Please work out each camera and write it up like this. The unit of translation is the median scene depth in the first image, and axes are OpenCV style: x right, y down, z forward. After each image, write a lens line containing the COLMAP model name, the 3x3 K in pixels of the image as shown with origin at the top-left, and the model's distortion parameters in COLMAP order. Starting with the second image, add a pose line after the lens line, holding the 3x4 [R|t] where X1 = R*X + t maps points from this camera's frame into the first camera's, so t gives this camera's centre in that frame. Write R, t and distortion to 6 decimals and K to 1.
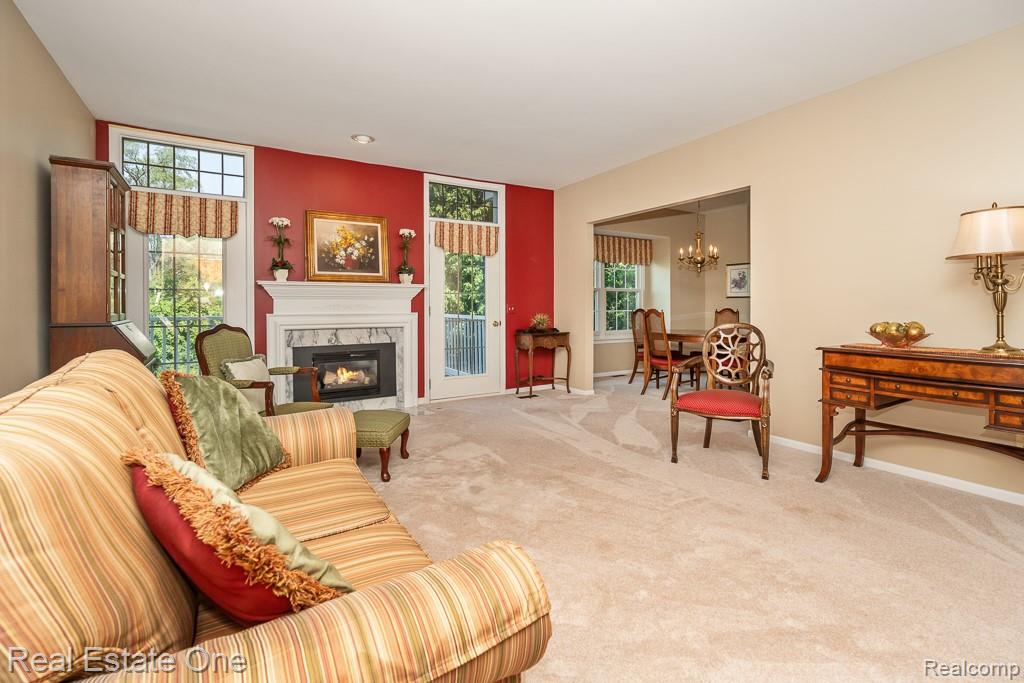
lens RADIAL K [[499.5, 0, 530.2], [0, 499.5, 301.6], [0, 0, 1]] dist [0.000466, -0.001349]
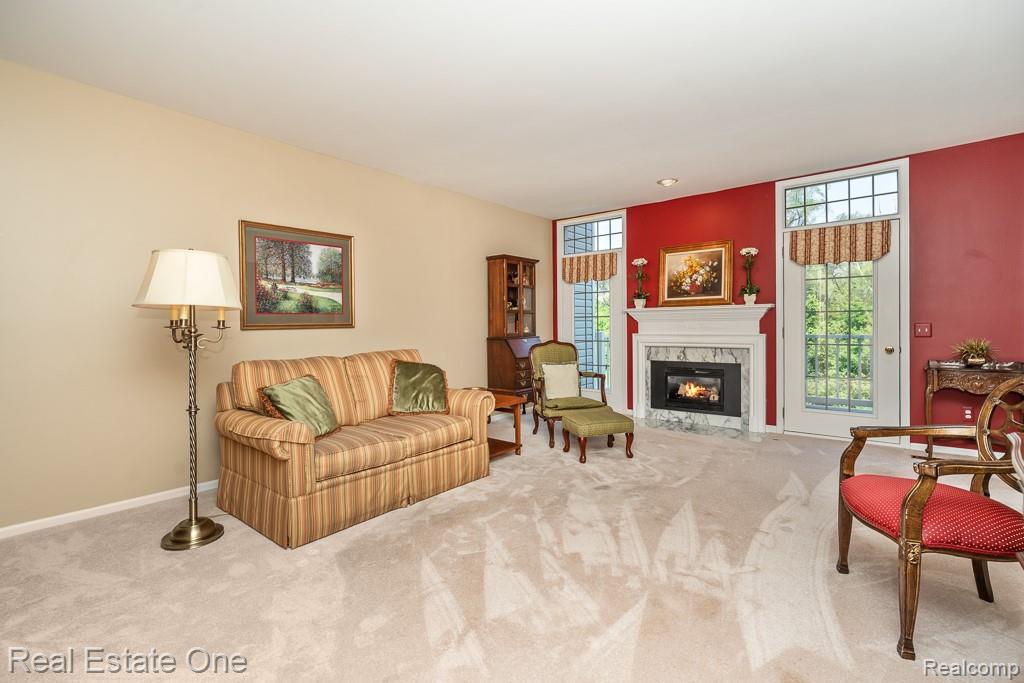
lens RADIAL K [[474.3, 0, 513.4], [0, 474.3, 332.7], [0, 0, 1]] dist [-0.003762, 0.000933]
pose [[0.283620, 0.006149, -0.958917, 0.524762], [0.009348, 0.999914, 0.009176, 0.007457], [0.958891, -0.011566, 0.283538, 0.306484]]
